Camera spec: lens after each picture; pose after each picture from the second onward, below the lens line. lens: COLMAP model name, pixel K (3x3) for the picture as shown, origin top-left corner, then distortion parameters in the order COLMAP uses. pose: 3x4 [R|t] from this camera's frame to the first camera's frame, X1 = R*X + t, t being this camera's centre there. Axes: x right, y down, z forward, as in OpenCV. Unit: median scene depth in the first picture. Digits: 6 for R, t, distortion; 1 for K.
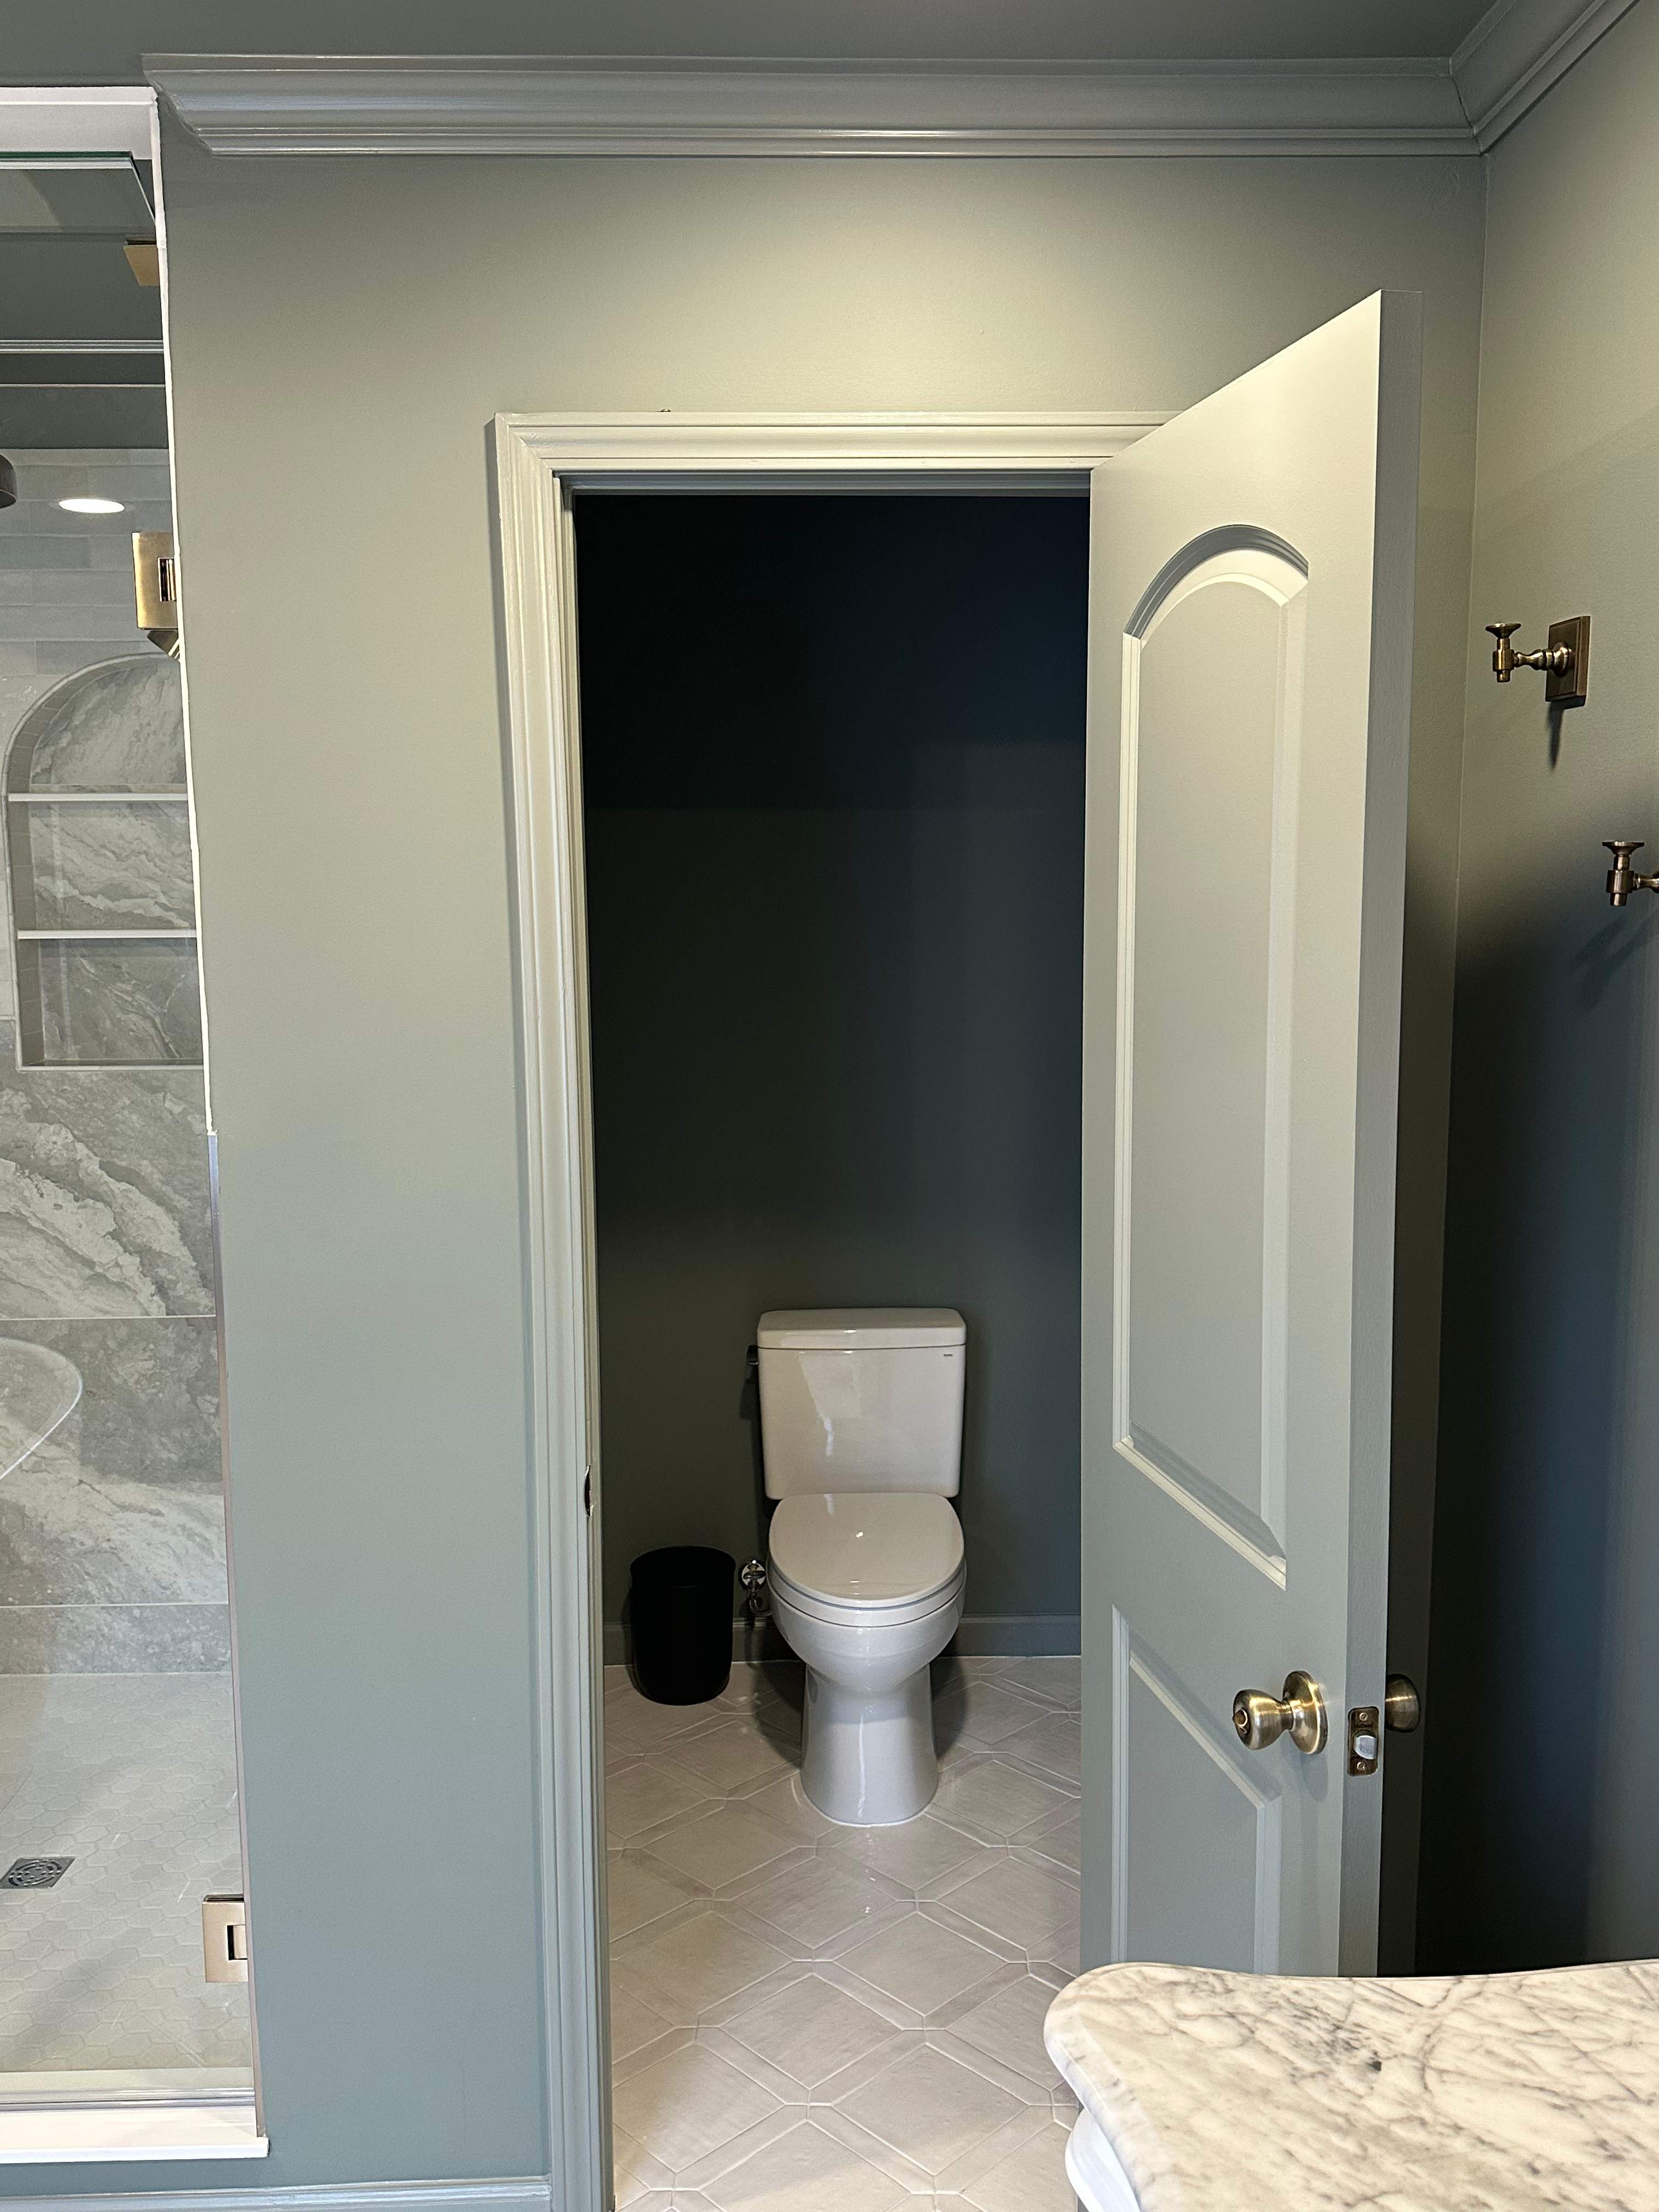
lens RADIAL K [[1816.1, 0, 833.7], [0, 1816.1, 1104.9], [0, 0, 1]] dist [0.056328, -0.090181]
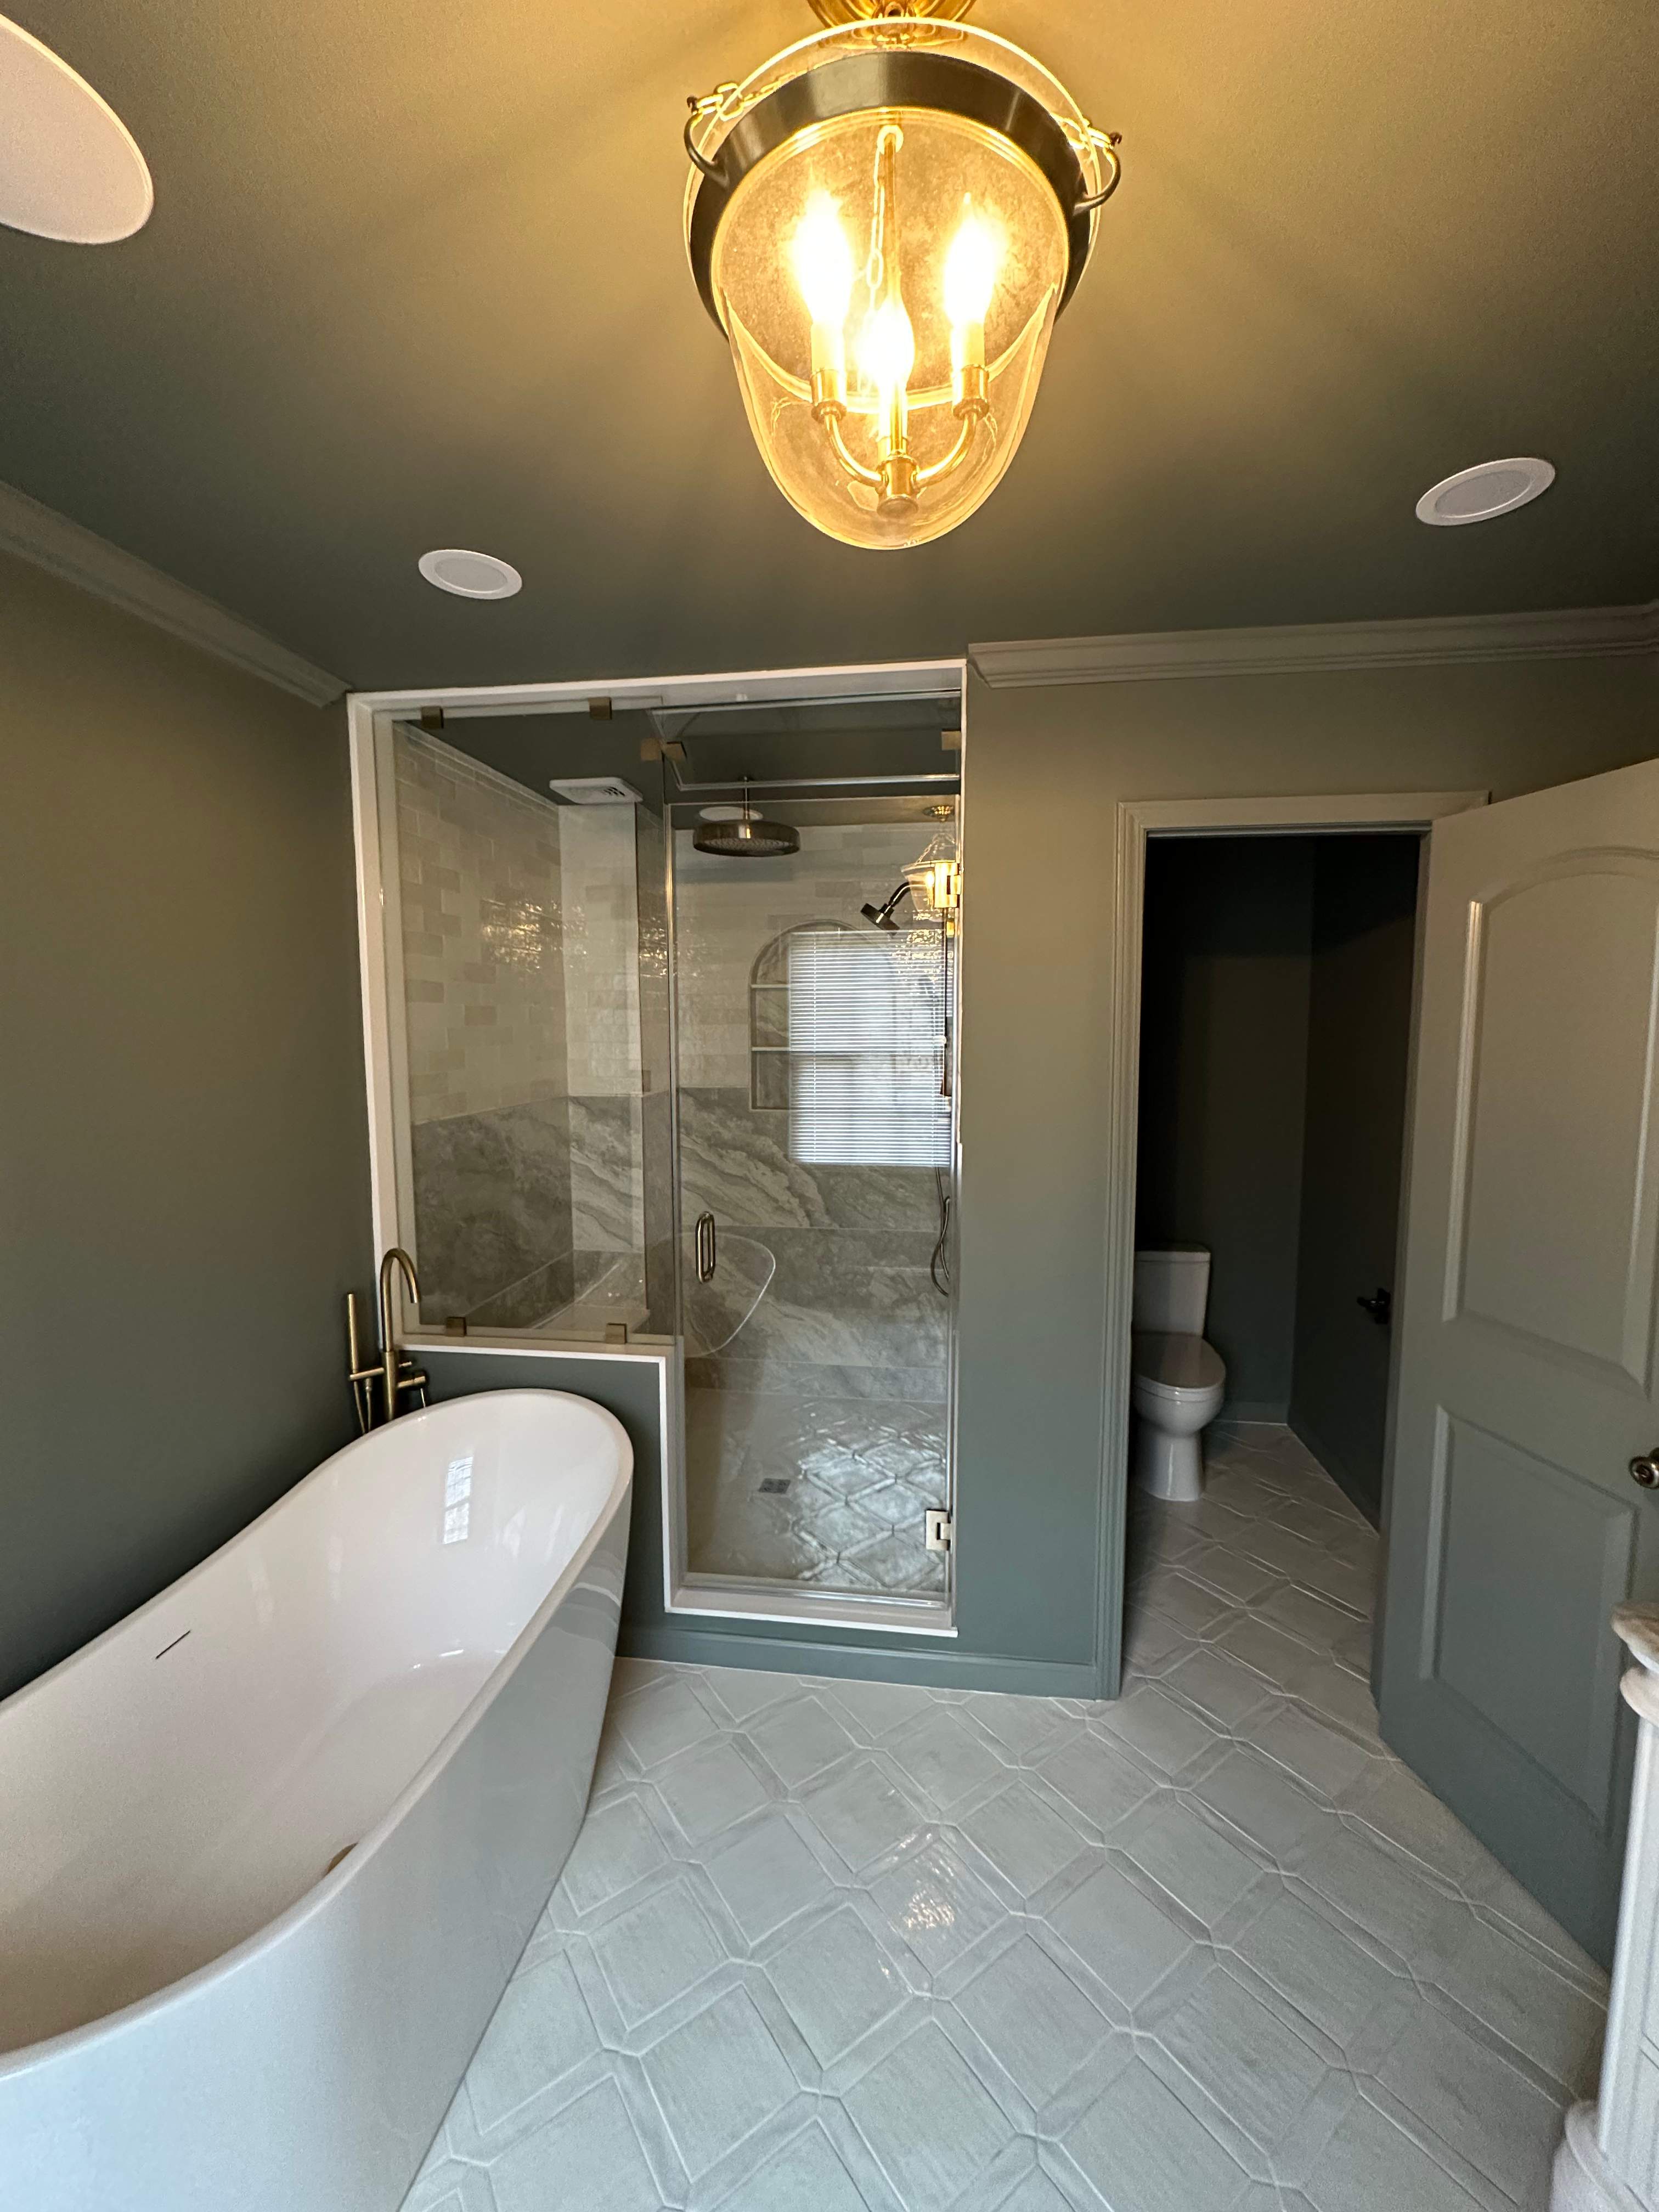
lens RADIAL K [[879.5, 0, 833.3], [0, 879.5, 1106.3], [0, 0, 1]] dist [-0.004056, 0.001226]
pose [[0.987174, 0.022393, -0.158068, -0.179805], [-0.027092, 0.999251, -0.027635, 0.001960], [0.157331, 0.031563, 0.987041, -0.014961]]
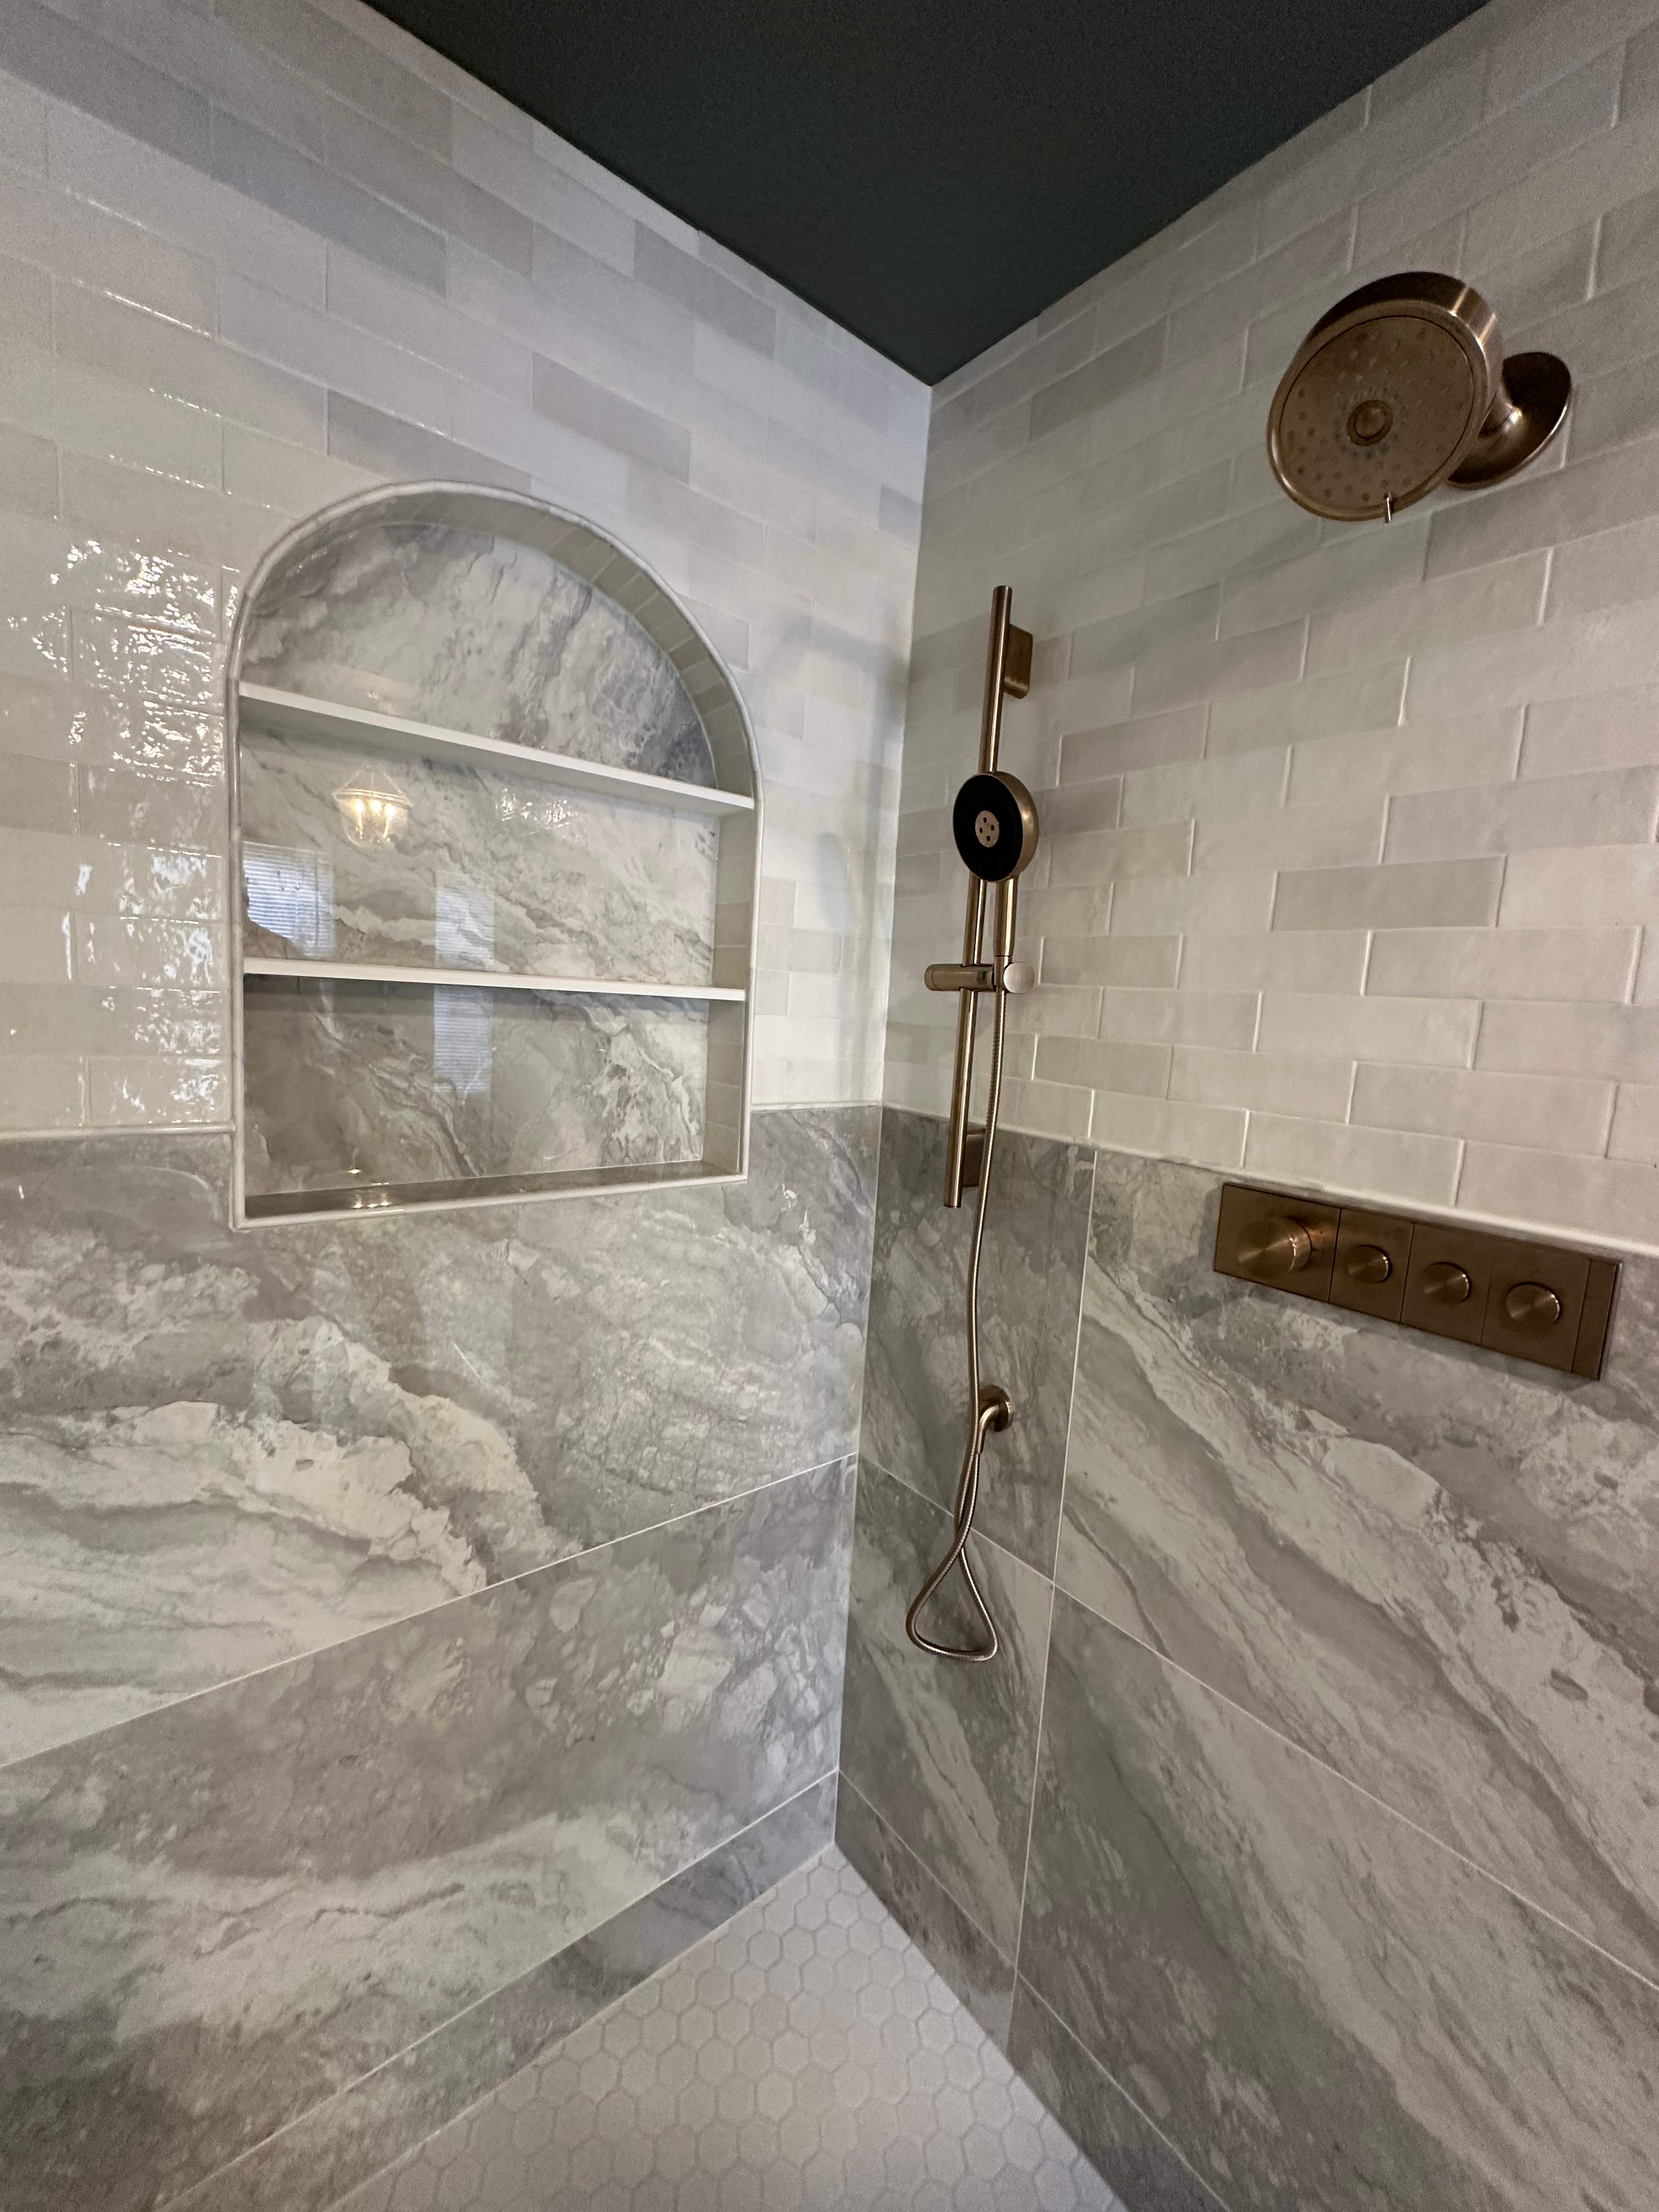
lens RADIAL K [[879.5, 0, 836.8], [0, 879.5, 1105.5], [0, 0, 1]] dist [-0.004056, 0.001226]
pose [[0.788495, -0.014936, 0.614860, -0.457026], [0.008590, 0.999875, 0.013274, -0.054355], [-0.614982, -0.005185, 0.788524, 0.691166]]
